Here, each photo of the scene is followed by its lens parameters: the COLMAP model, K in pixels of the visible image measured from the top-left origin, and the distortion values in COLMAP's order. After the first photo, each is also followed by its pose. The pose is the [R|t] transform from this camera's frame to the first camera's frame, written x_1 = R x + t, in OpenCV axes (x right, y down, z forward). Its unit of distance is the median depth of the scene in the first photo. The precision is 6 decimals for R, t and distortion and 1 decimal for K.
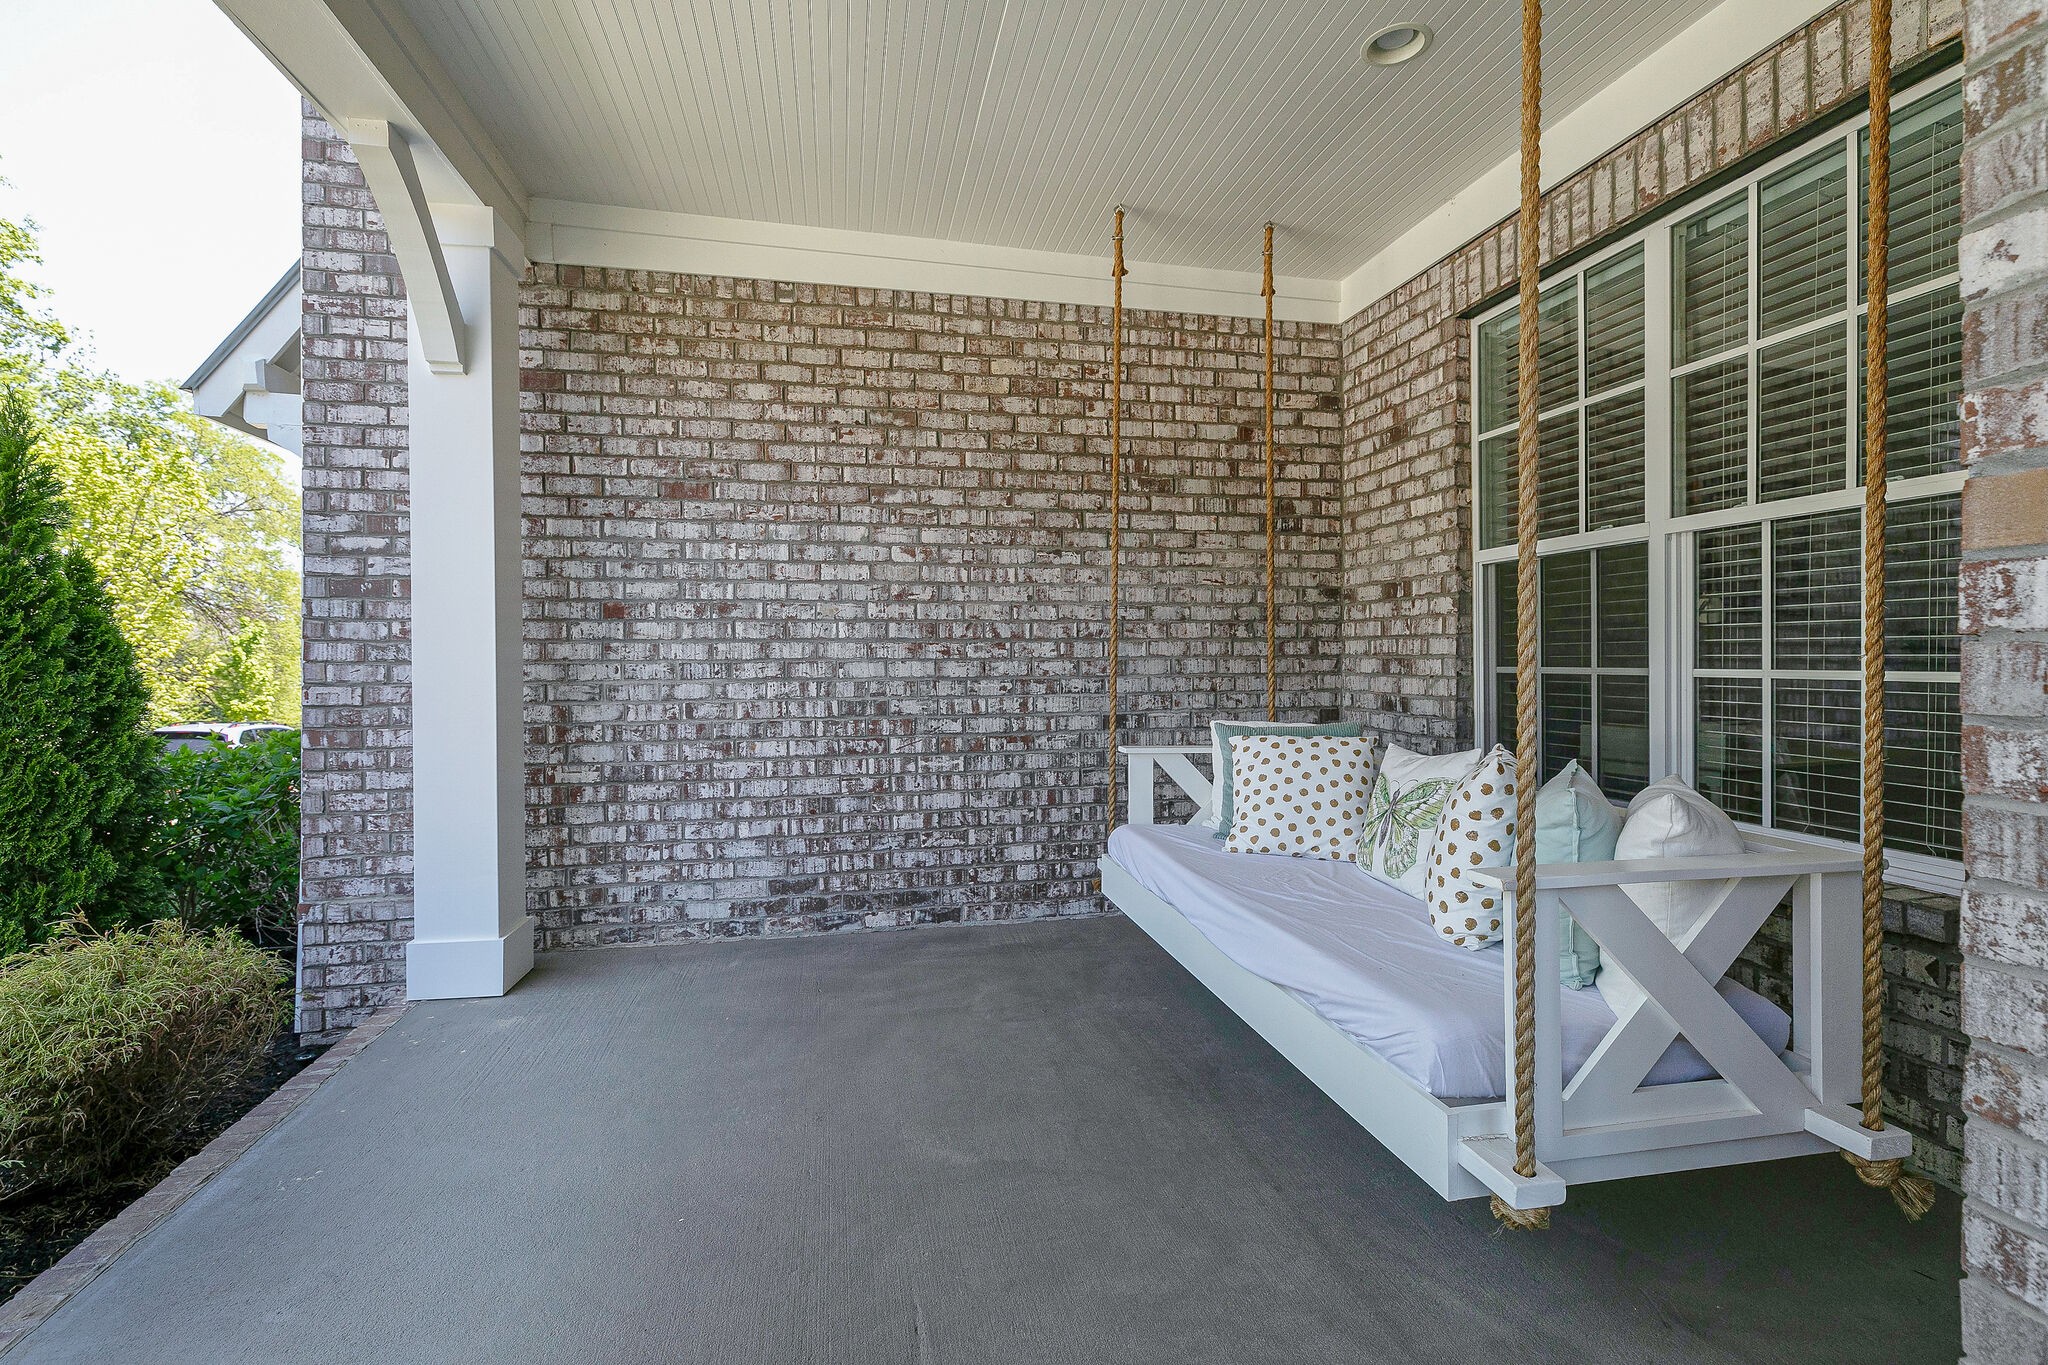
lens RADIAL K [[920.6, 0, 1020.2], [0, 920.6, 667.2], [0, 0, 1]] dist [0.000386, -0.001141]
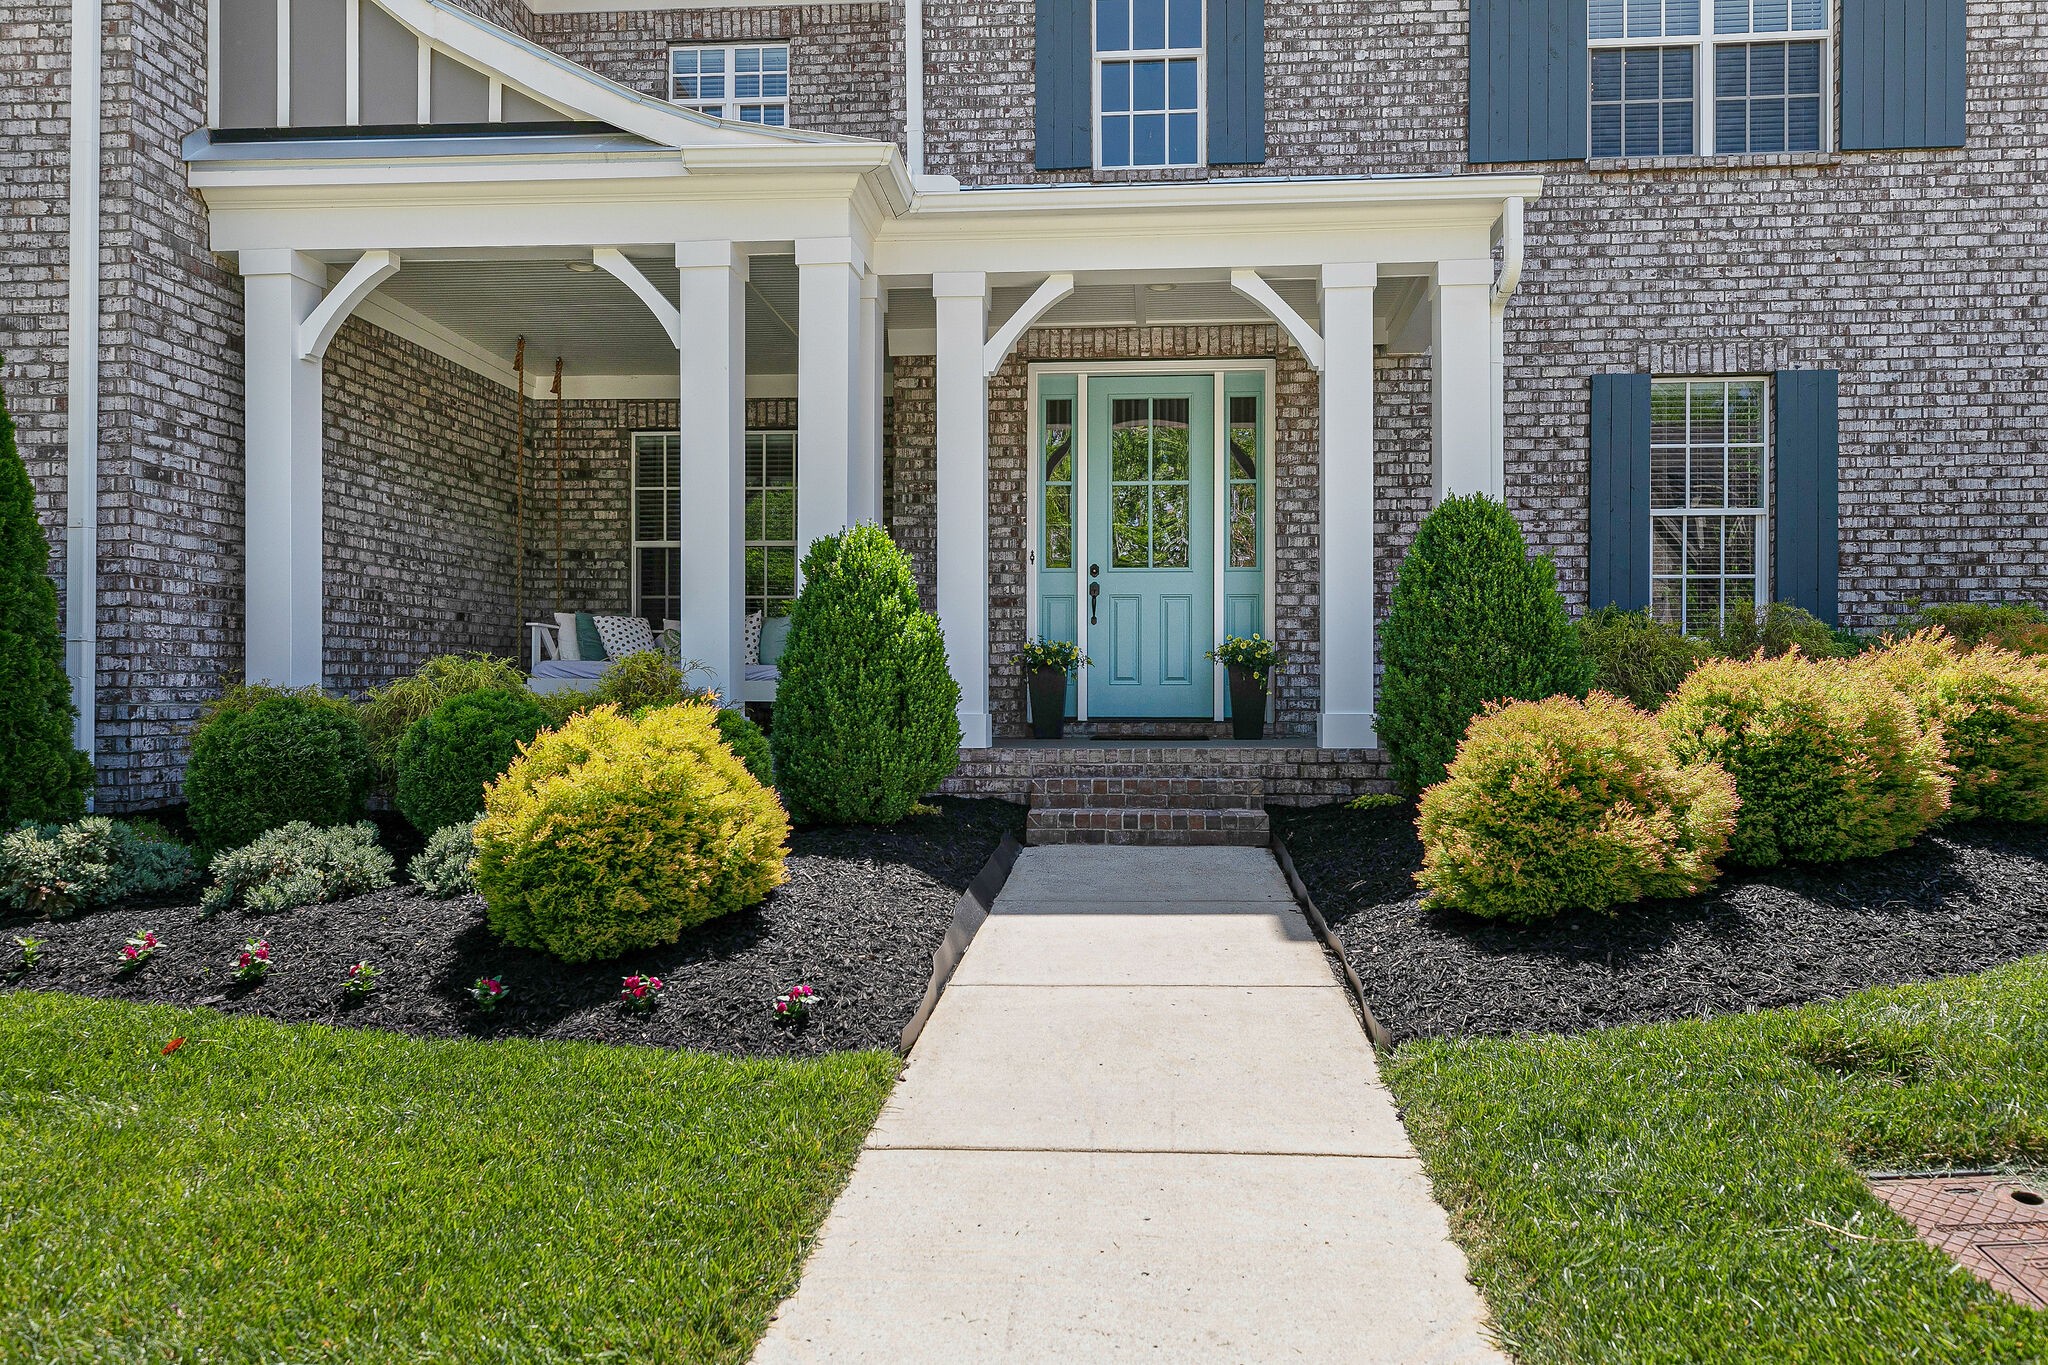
lens RADIAL K [[1399.5, 0, 1025.2], [0, 1399.5, 686.3], [0, 0, 1]] dist [0.013959, -0.001359]
pose [[0.304894, 0.014011, 0.952283, -2.105502], [0.003395, 0.999869, -0.015798, 0.241292], [-0.952380, 0.008050, 0.304807, -0.773334]]
